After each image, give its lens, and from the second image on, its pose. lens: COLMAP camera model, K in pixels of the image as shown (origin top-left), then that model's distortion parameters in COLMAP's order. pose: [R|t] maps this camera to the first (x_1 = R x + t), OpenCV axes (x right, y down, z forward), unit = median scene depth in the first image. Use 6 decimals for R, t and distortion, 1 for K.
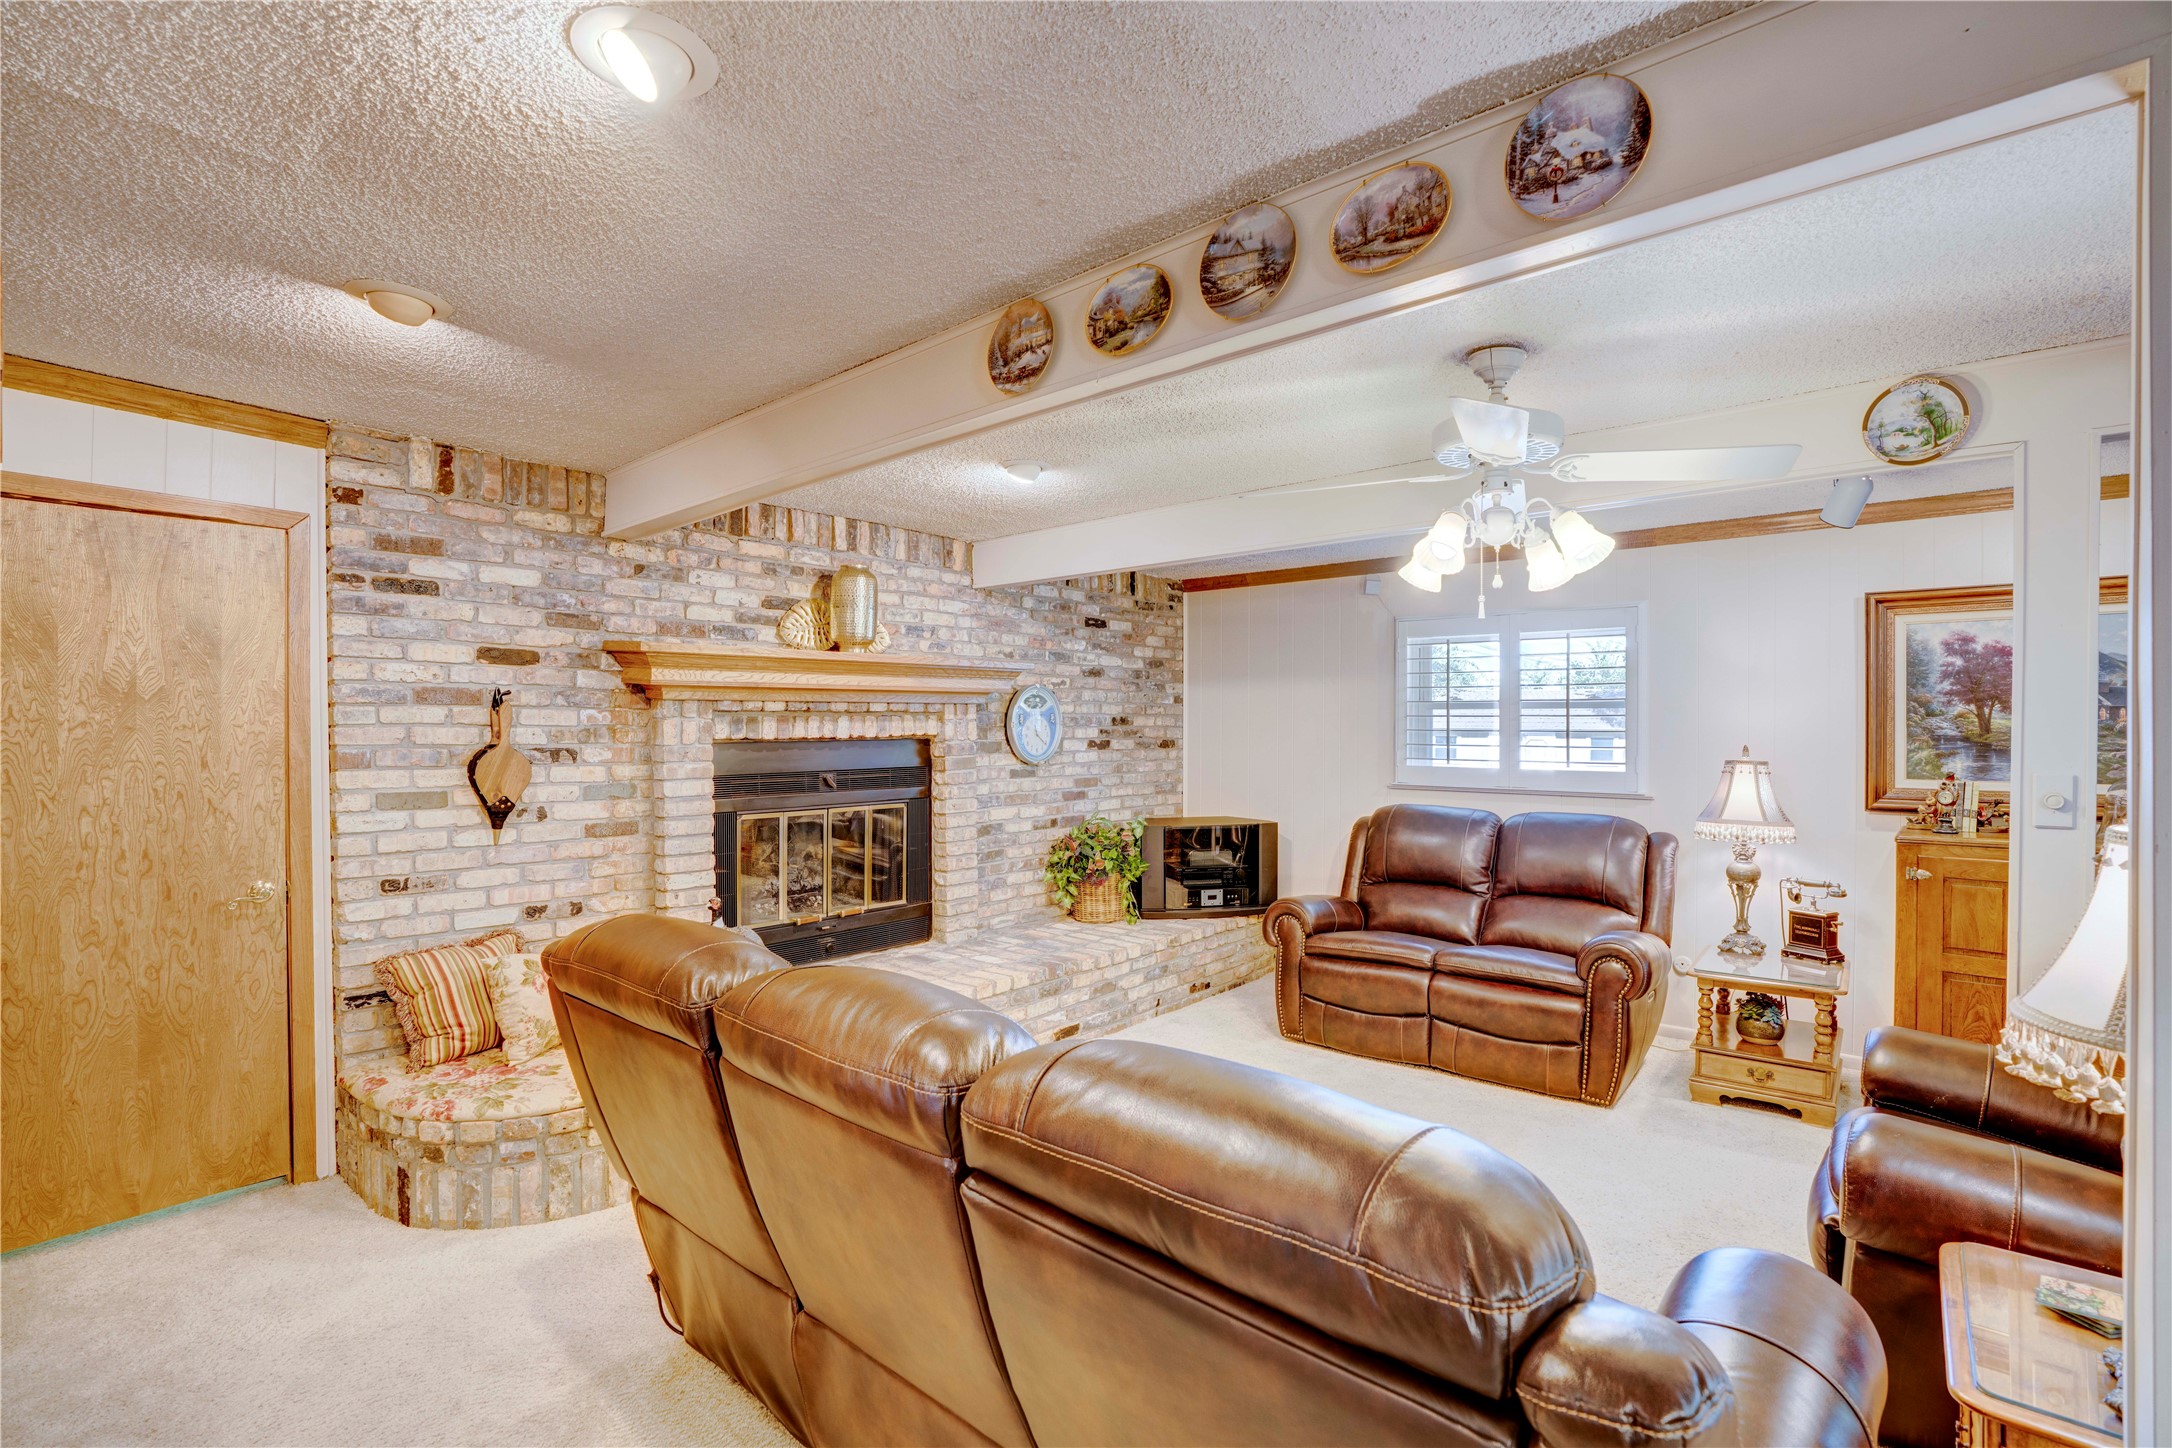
lens RADIAL K [[990.6, 0, 1094.0], [0, 990.6, 725.6], [0, 0, 1]] dist [-0.012909, 0.000052]
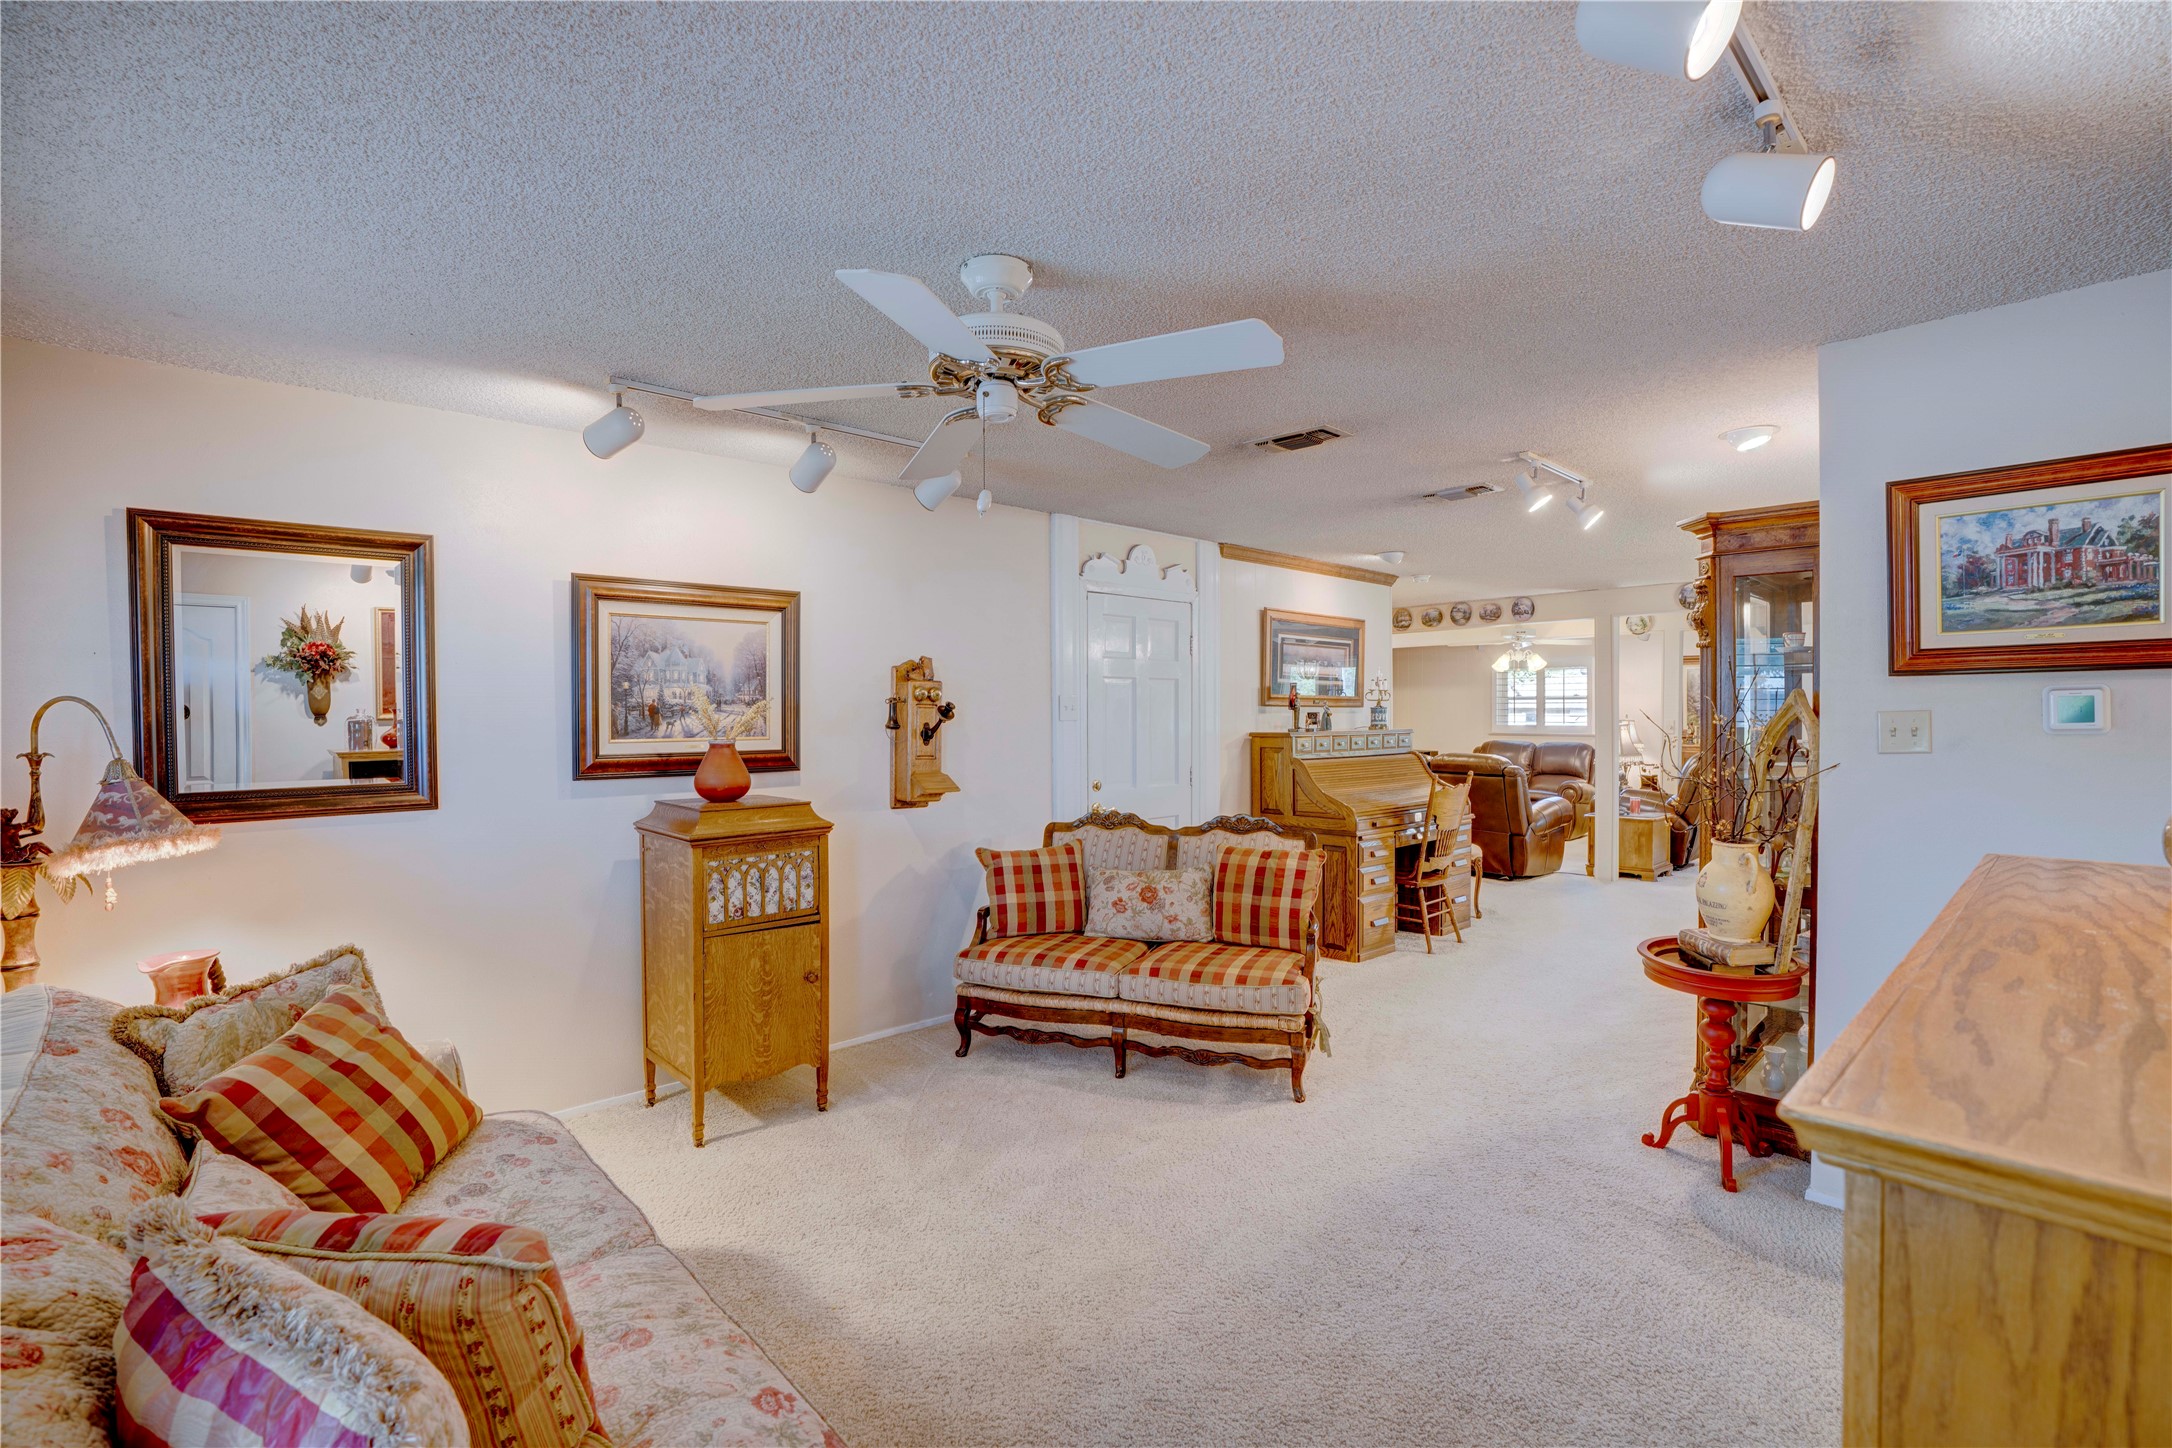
lens RADIAL K [[990.6, 0, 1094.0], [0, 990.6, 725.6], [0, 0, 1]] dist [-0.012909, 0.000052]
pose [[0.996326, -0.008301, -0.085234, -0.492475], [0.009533, 0.999856, 0.014062, 0.000452], [0.085105, -0.014823, 0.996262, -1.604642]]
